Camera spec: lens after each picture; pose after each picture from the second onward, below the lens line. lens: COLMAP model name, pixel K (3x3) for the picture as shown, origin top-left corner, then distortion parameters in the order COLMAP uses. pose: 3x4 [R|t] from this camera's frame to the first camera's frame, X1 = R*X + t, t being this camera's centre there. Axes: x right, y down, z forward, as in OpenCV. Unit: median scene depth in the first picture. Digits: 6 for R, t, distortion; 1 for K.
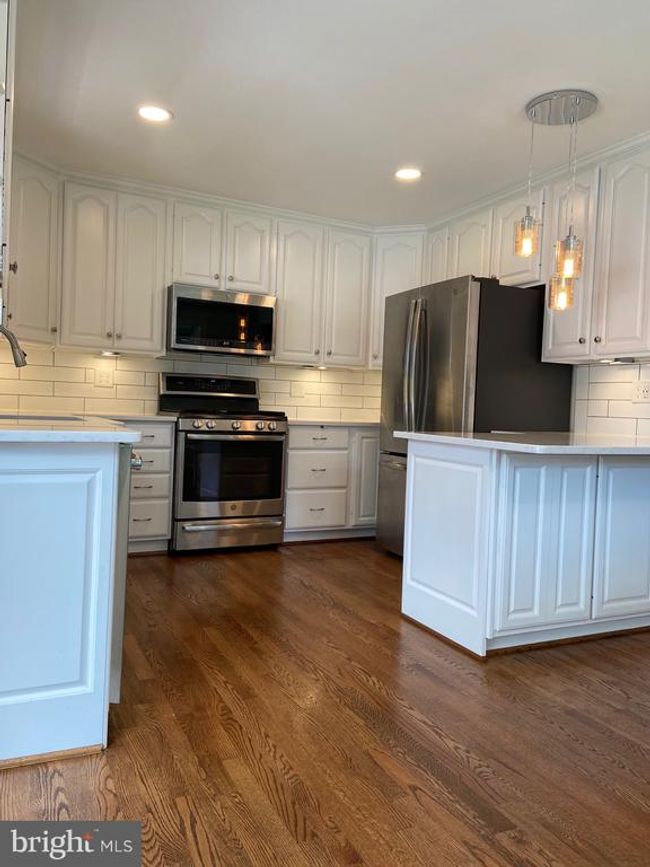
lens RADIAL K [[662.0, 0, 324.6], [0, 662.0, 430.7], [0, 0, 1]] dist [0.045580, -0.002127]
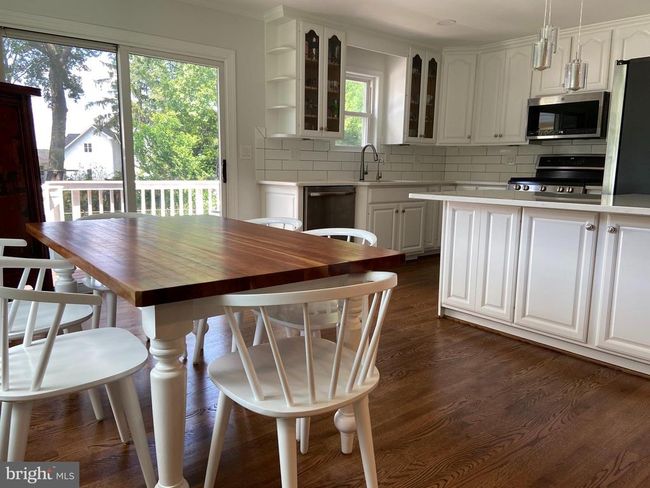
lens RADIAL K [[496.3, 0, 324.5], [0, 496.3, 243.3], [0, 0, 1]] dist [0.045580, -0.002127]
pose [[0.218016, 0.120123, -0.968524, 1.307936], [-0.044450, 0.992589, 0.113102, 0.014124], [0.974932, 0.018393, 0.221739, 0.378993]]
